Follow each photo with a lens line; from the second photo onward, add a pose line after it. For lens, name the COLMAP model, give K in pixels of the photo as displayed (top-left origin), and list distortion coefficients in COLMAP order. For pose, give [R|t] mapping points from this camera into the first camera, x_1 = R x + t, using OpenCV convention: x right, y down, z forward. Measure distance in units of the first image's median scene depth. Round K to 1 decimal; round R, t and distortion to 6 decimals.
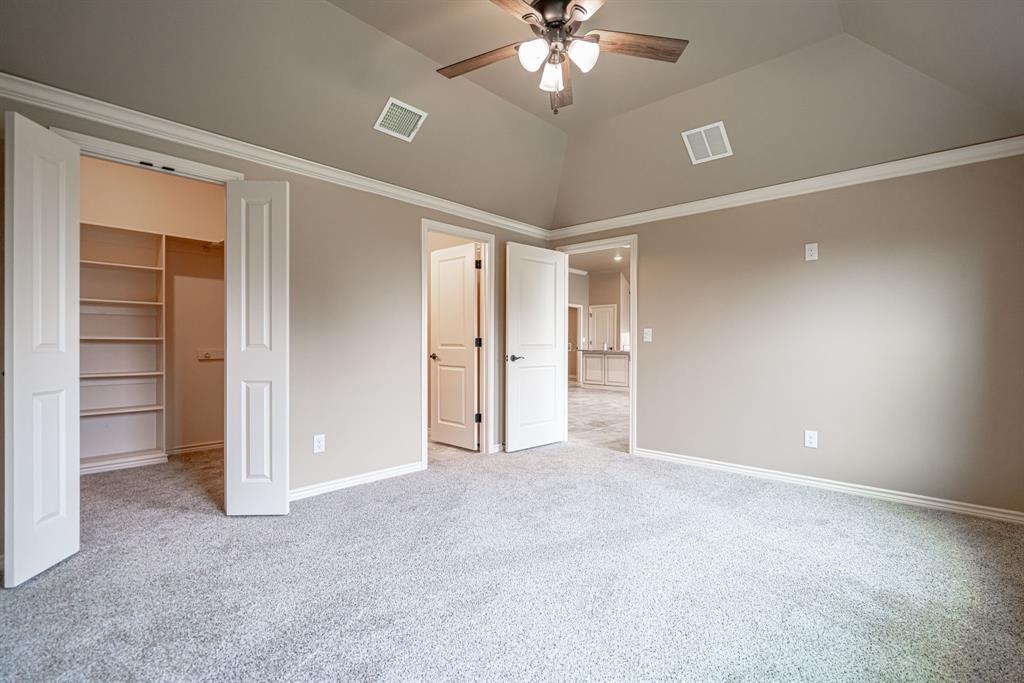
lens RADIAL K [[471.7, 0, 512.0], [0, 471.7, 341.5], [0, 0, 1]] dist [-0.000204, -0.000083]
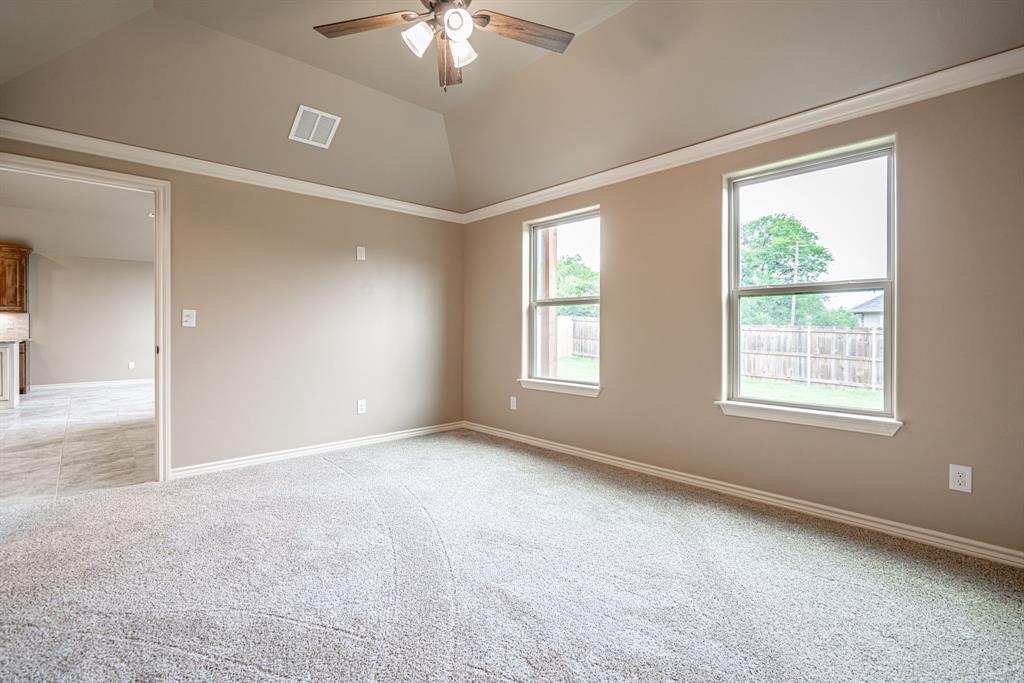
lens RADIAL K [[472.9, 0, 513.6], [0, 472.9, 328.8], [0, 0, 1]] dist [-0.002136, -0.000390]
pose [[0.076426, -0.002792, 0.997071, -0.562954], [-0.000331, 0.999996, 0.002826, 0.001807], [-0.997075, -0.000546, 0.076425, 0.517648]]
